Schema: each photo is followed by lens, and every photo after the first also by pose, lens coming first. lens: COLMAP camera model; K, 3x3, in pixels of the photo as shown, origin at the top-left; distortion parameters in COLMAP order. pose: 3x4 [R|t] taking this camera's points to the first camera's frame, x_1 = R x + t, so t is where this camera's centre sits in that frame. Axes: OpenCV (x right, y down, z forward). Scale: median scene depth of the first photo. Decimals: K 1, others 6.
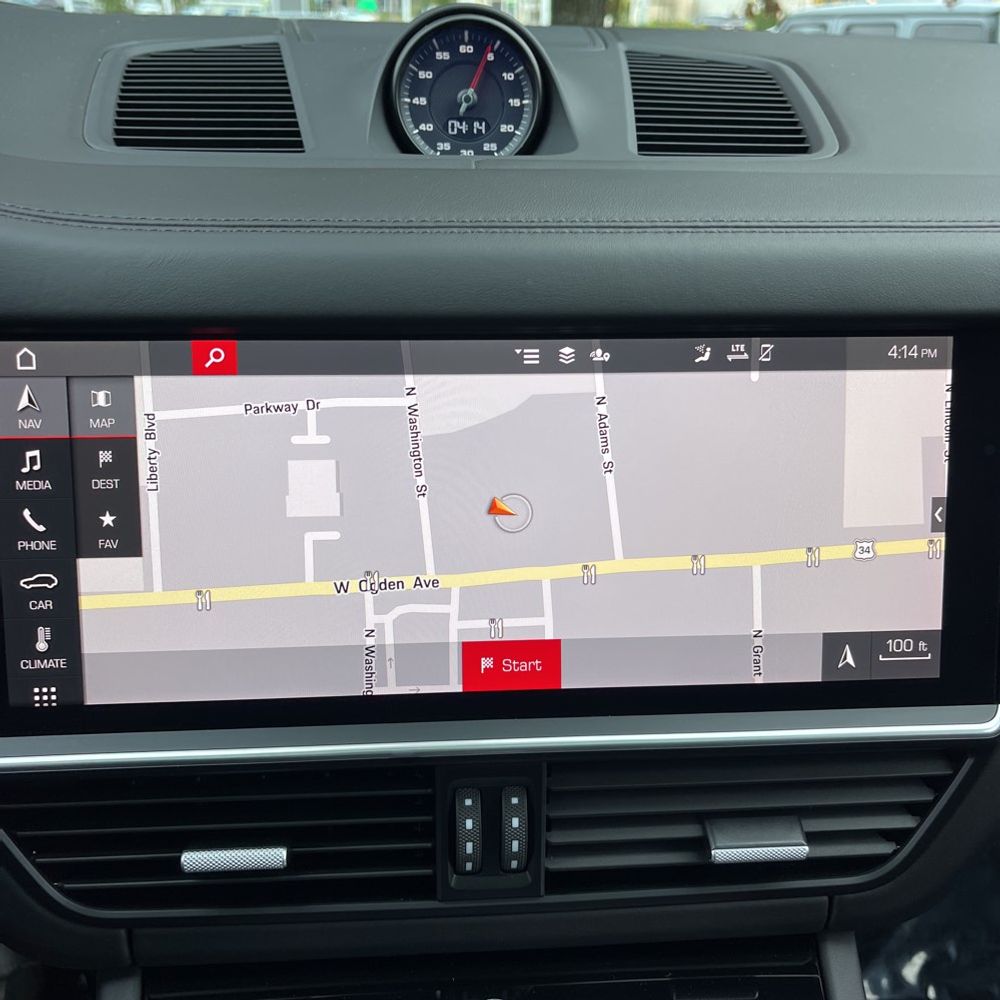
lens RADIAL K [[1009.8, 0, 500.0], [0, 1009.8, 500.0], [0, 0, 1]] dist [0.056835, -0.077432]
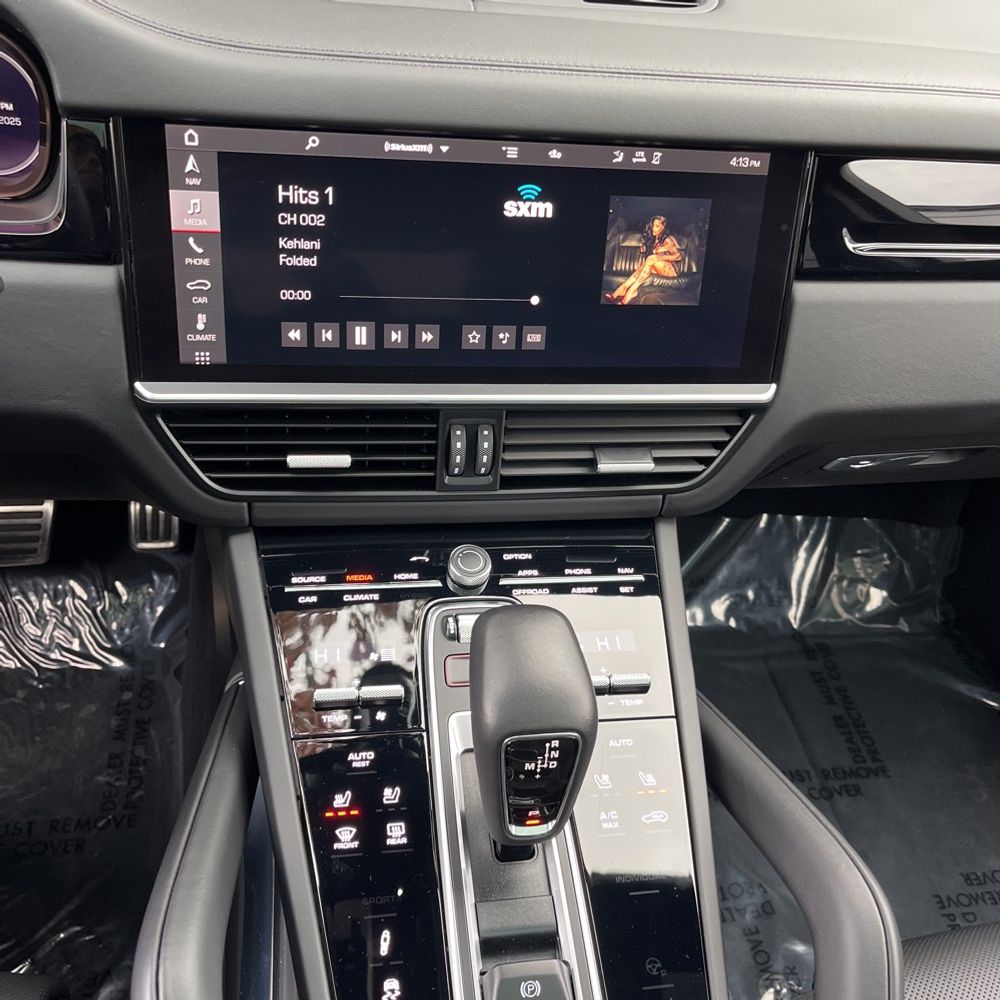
lens RADIAL K [[1009.8, 0, 500.0], [0, 1009.8, 500.0], [0, 0, 1]] dist [0.056835, -0.077432]
pose [[0.991782, 0.015668, 0.126974, -0.169457], [-0.047976, 0.965597, 0.255580, -0.022052], [-0.118601, -0.259572, 0.958413, -0.616308]]
